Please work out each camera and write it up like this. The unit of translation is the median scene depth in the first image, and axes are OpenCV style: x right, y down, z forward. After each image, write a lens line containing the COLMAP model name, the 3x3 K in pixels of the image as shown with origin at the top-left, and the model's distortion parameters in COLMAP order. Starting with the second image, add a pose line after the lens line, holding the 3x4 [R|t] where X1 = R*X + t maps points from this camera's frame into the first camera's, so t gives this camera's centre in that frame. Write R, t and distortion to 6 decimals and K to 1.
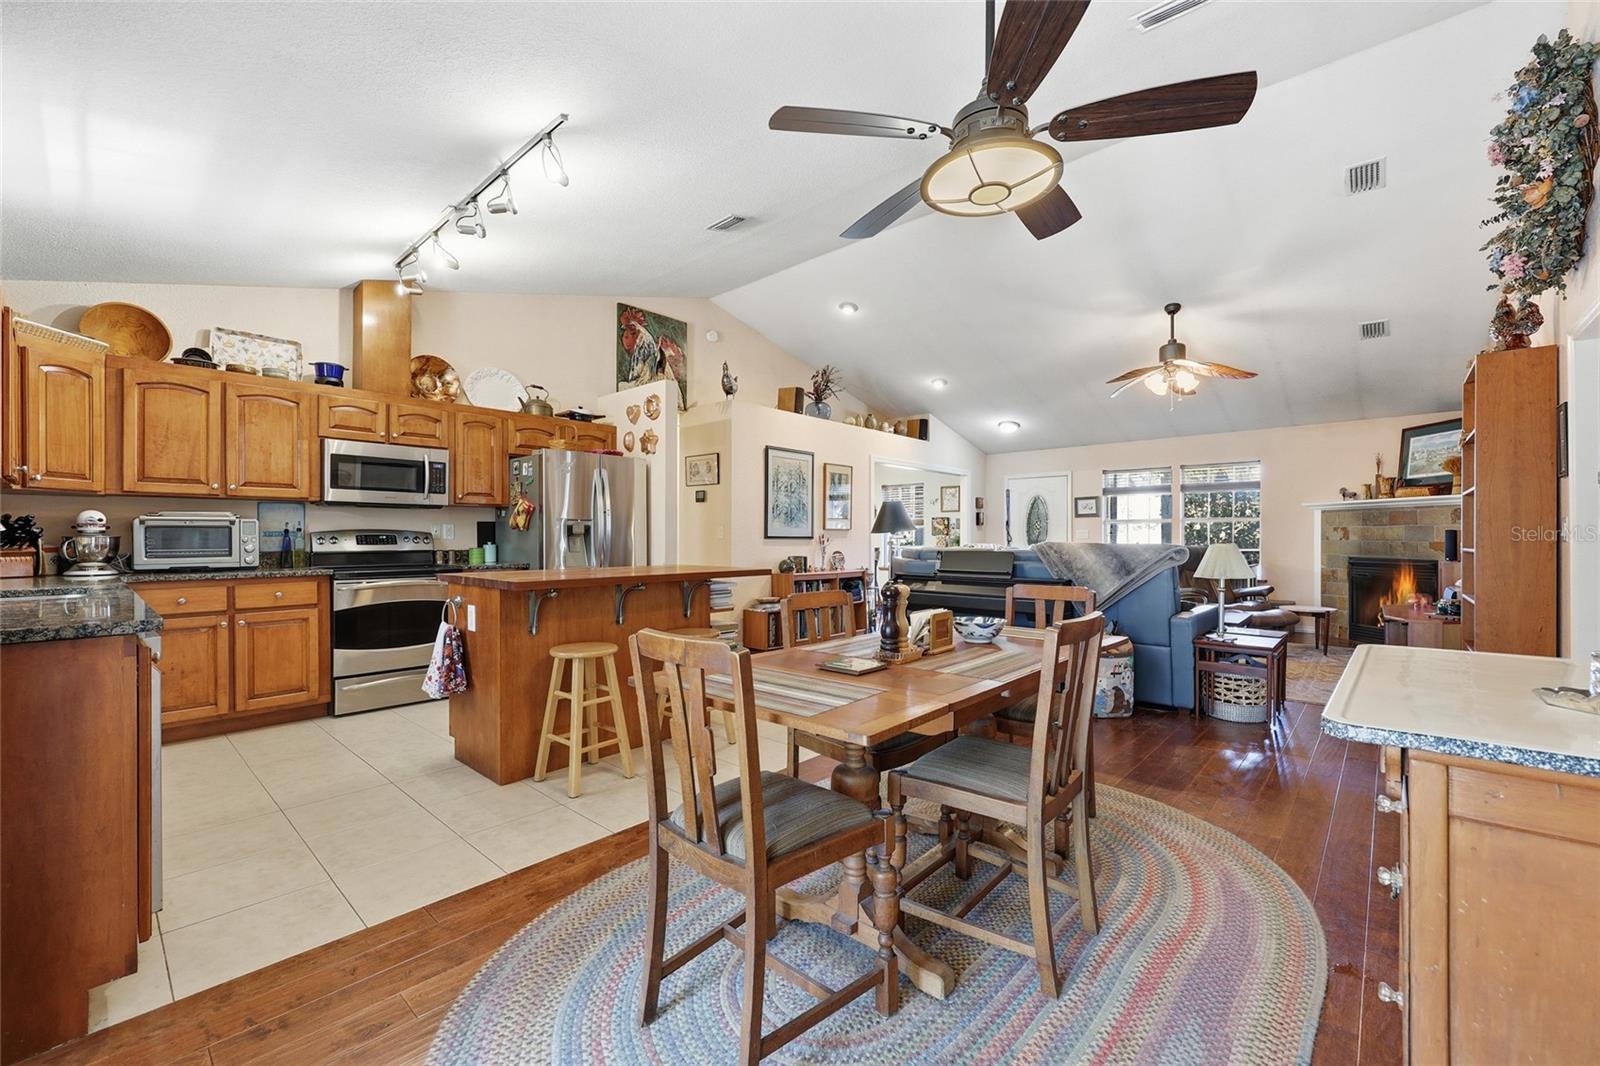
lens RADIAL K [[652.2, 0, 801.8], [0, 652.2, 538.6], [0, 0, 1]] dist [-0.001000, 0.000568]
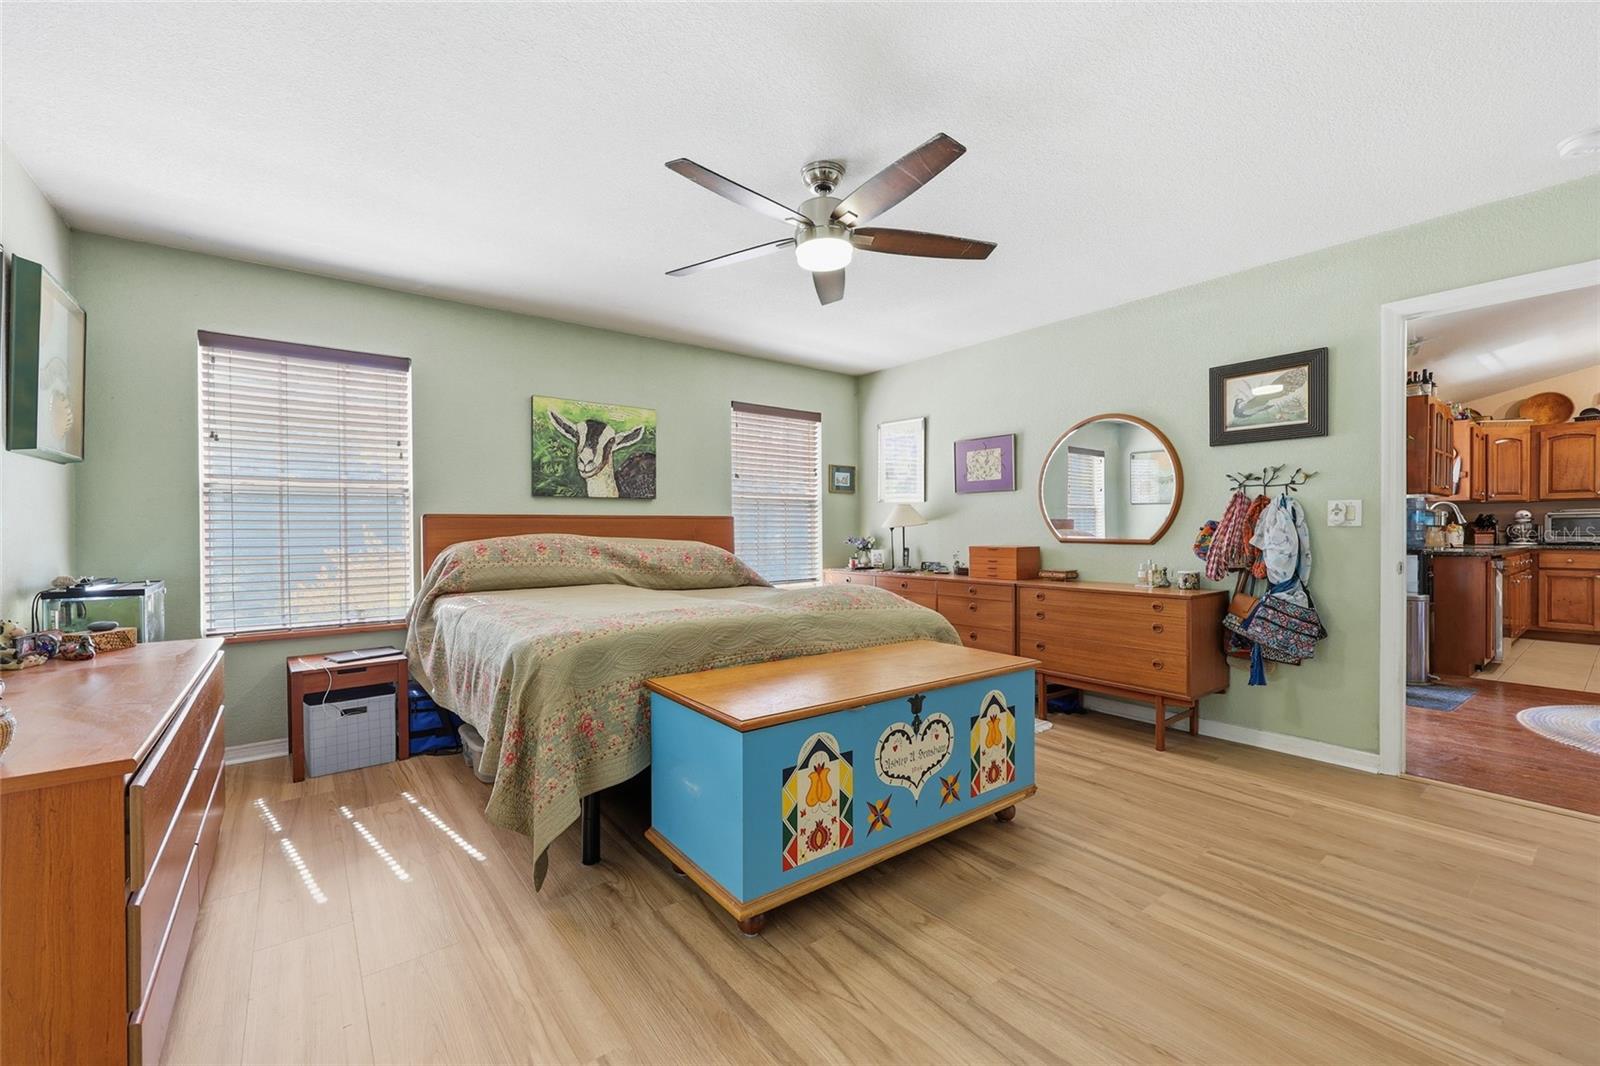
lens RADIAL K [[652.2, 0, 799.3], [0, 652.2, 534.1], [0, 0, 1]] dist [-0.001000, 0.000568]
pose [[-0.171683, 0.009925, -0.985102, 0.765787], [0.001615, 0.999951, 0.009793, 0.002157], [0.985151, 0.000090, -0.171690, -0.500913]]
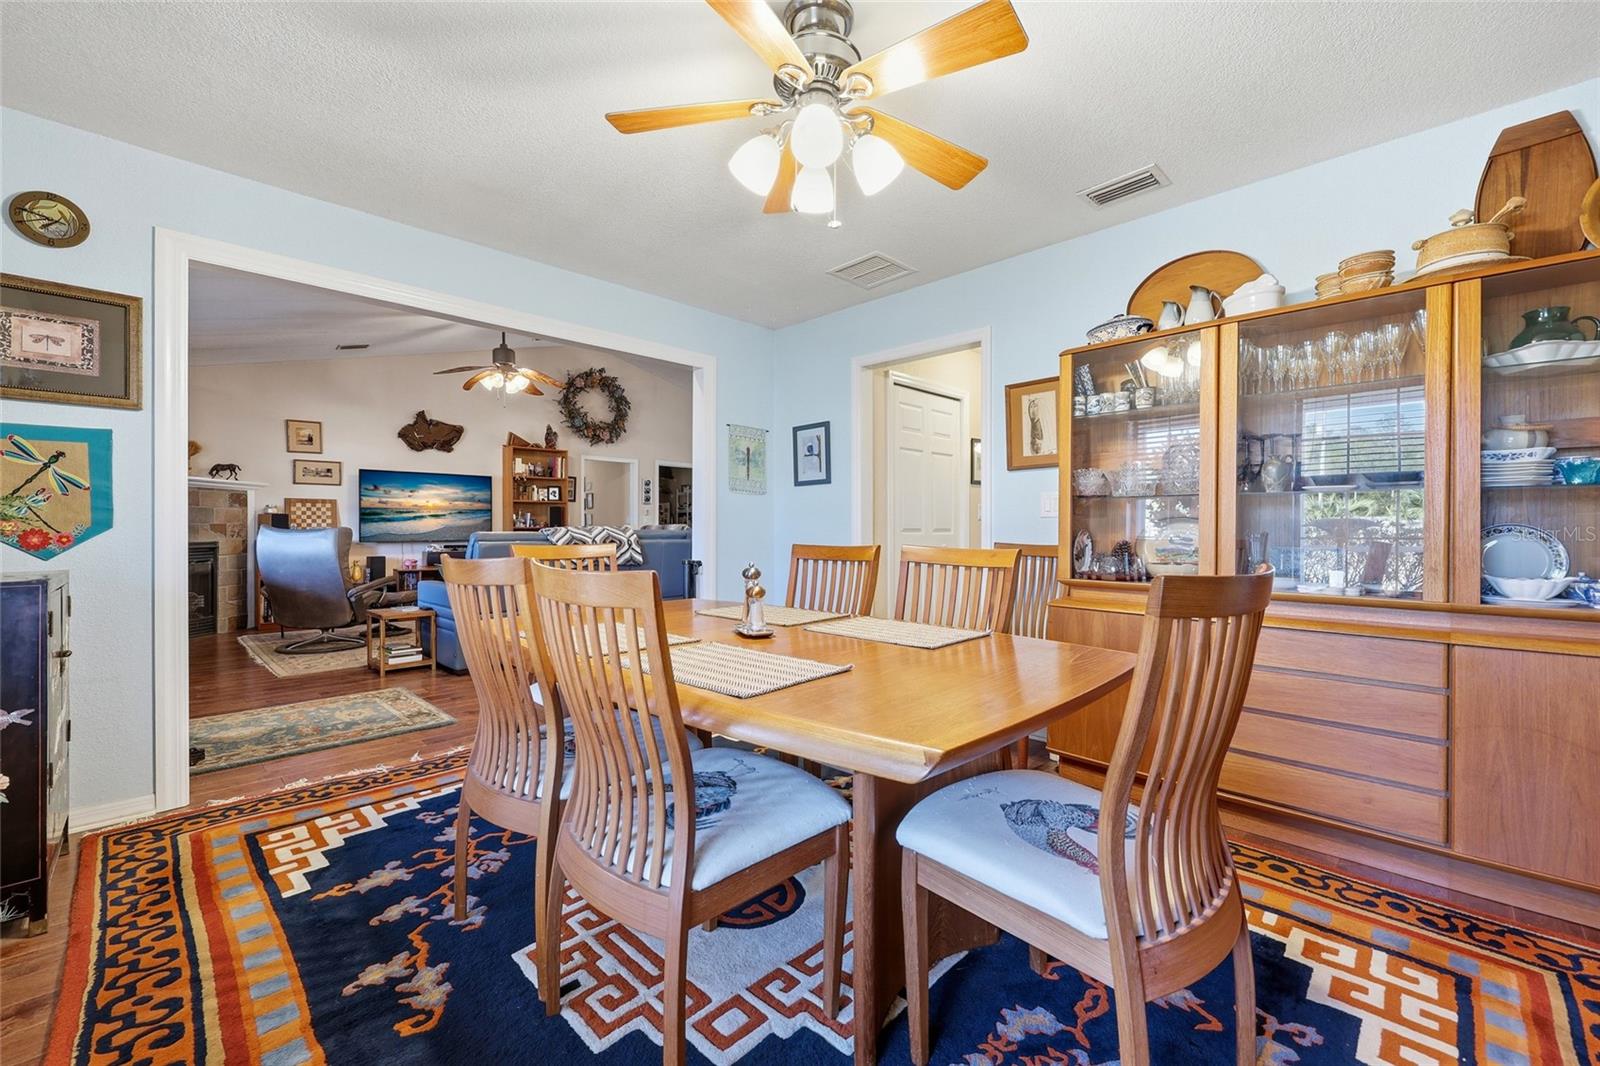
lens RADIAL K [[652.2, 0, 801.9], [0, 652.2, 528.8], [0, 0, 1]] dist [-0.001000, 0.000568]
pose [[-0.998696, -0.003713, 0.050918, -0.000956], [-0.003489, 0.999984, 0.004485, 0.005895], [-0.050933, 0.004302, -0.998693, 2.363182]]
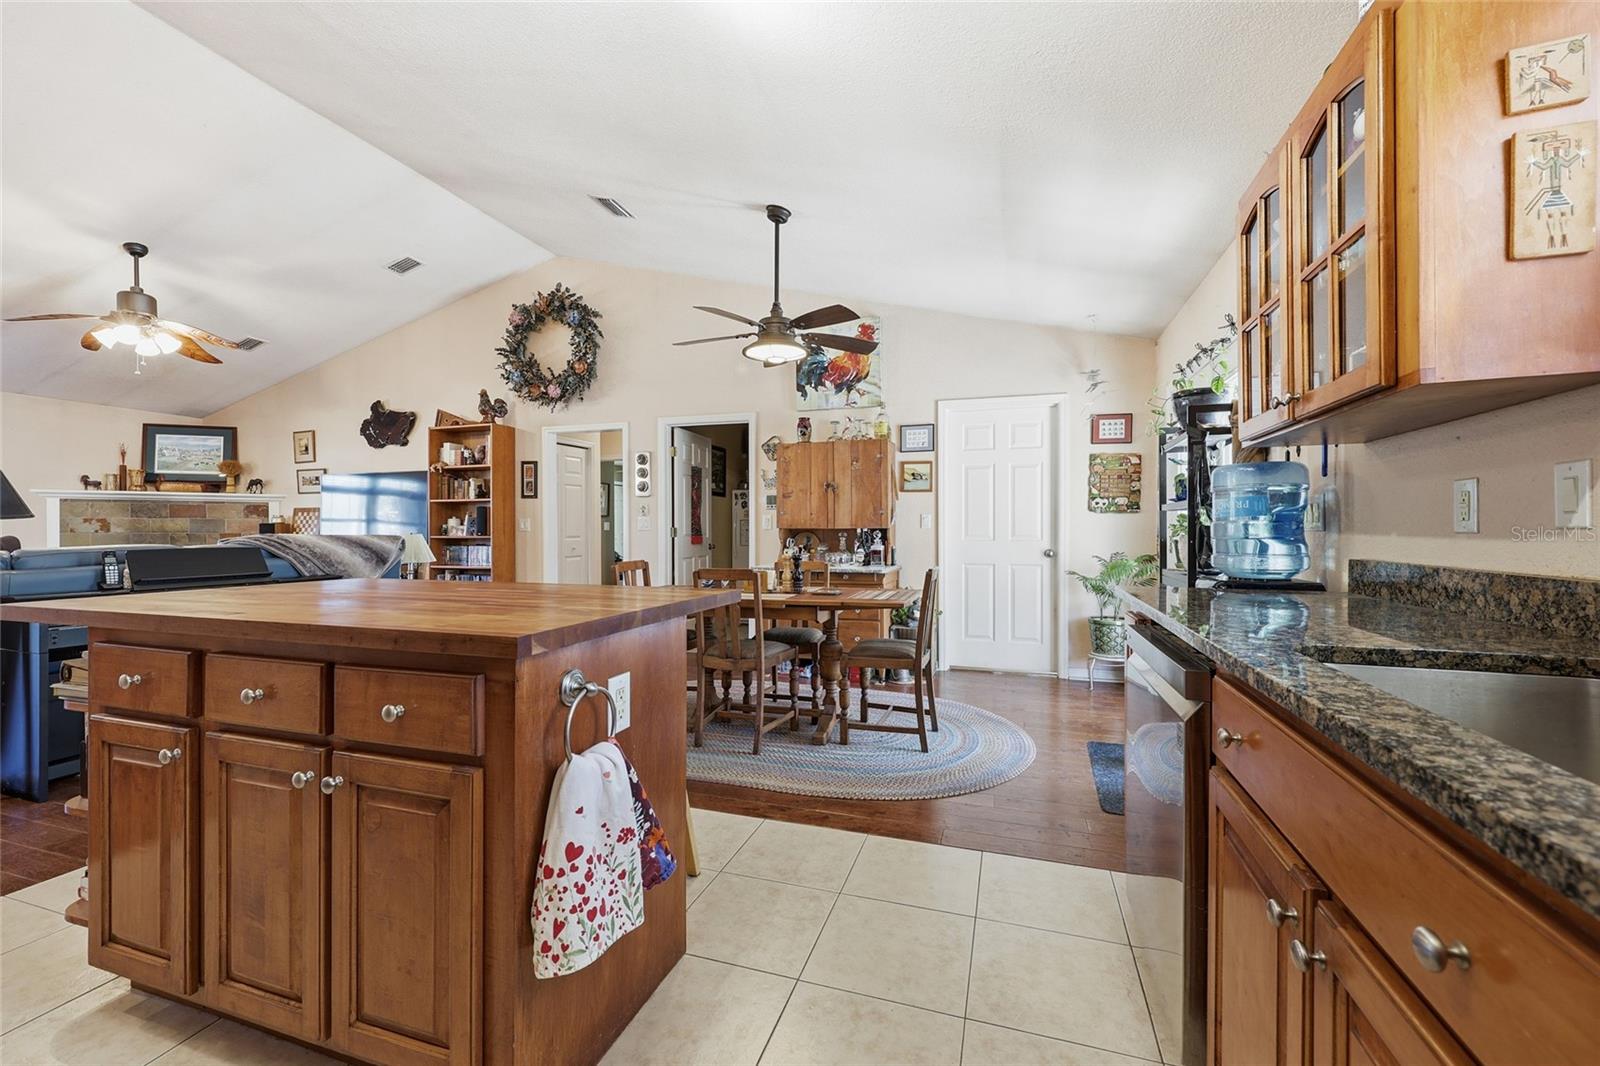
lens RADIAL K [[652.2, 0, 803.8], [0, 652.2, 530.3], [0, 0, 1]] dist [-0.001000, 0.000568]
pose [[-0.408915, -0.000174, 0.912573, -0.588542], [0.003225, 0.999993, 0.001636, 0.001485], [-0.912567, 0.003612, -0.408912, 0.647275]]
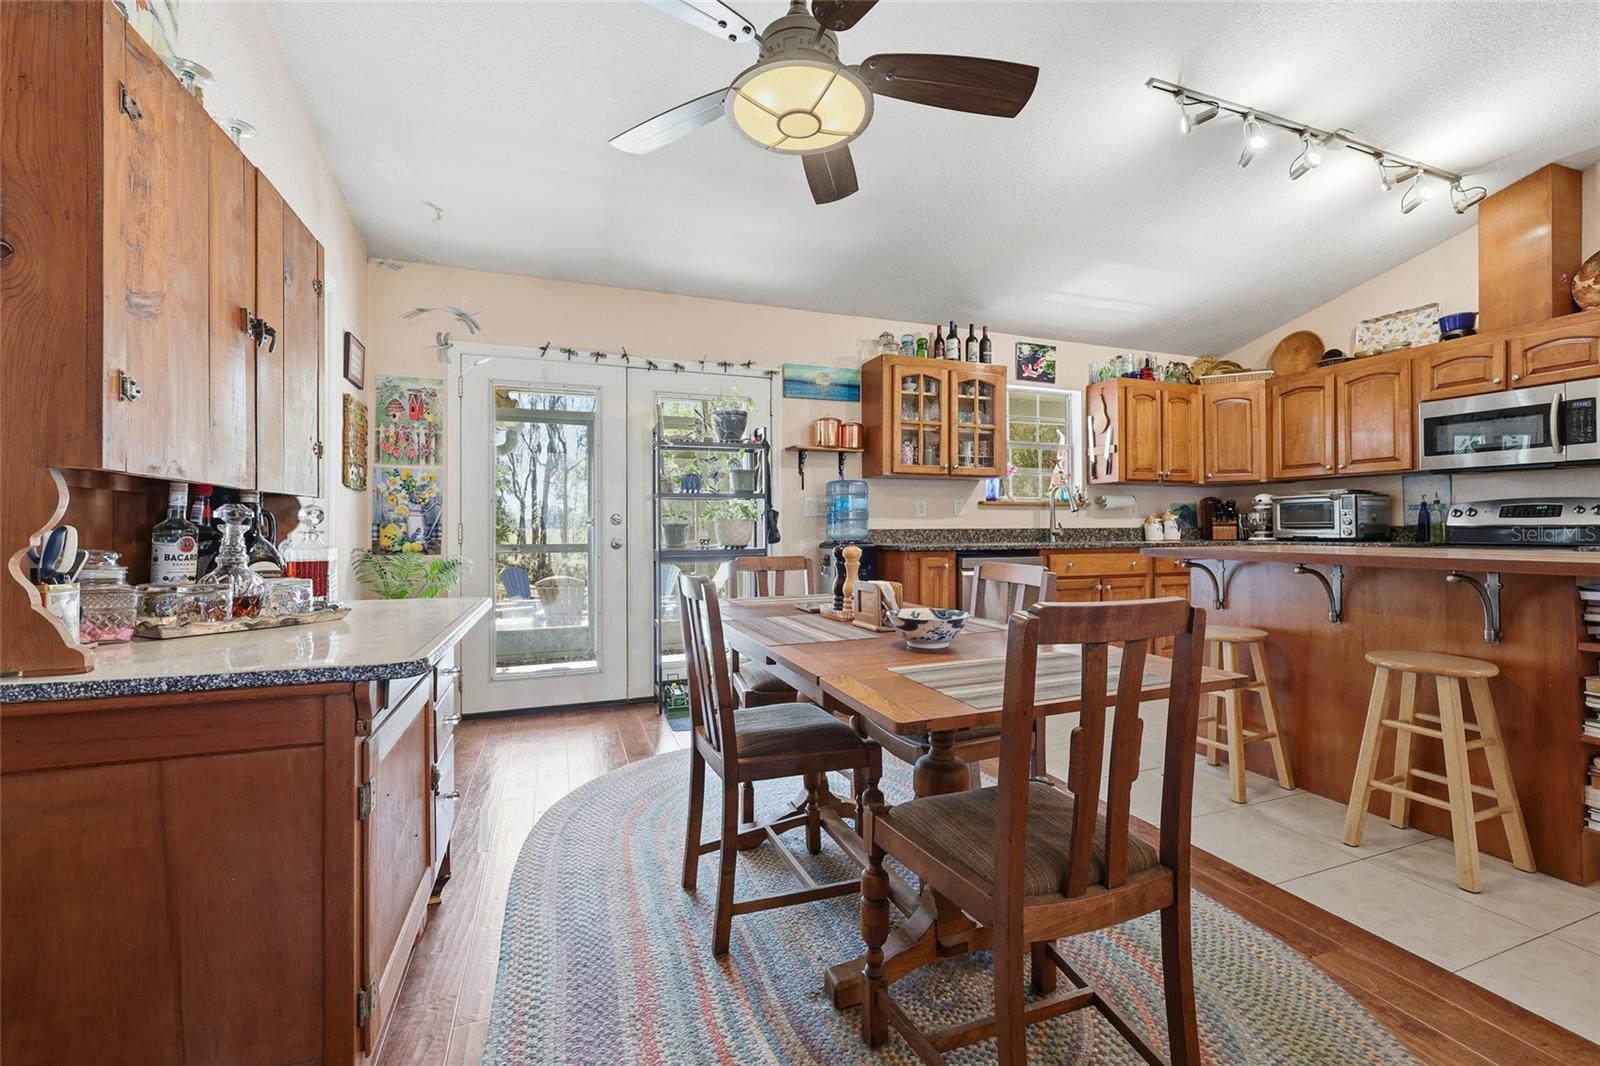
lens RADIAL K [[652.2, 0, 806.2], [0, 652.2, 519.6], [0, 0, 1]] dist [-0.001000, 0.000568]
pose [[-0.456278, -0.006051, -0.889816, 0.403368], [0.003604, 0.999956, -0.008647, 0.013886], [0.889830, -0.007152, -0.456237, 0.521492]]
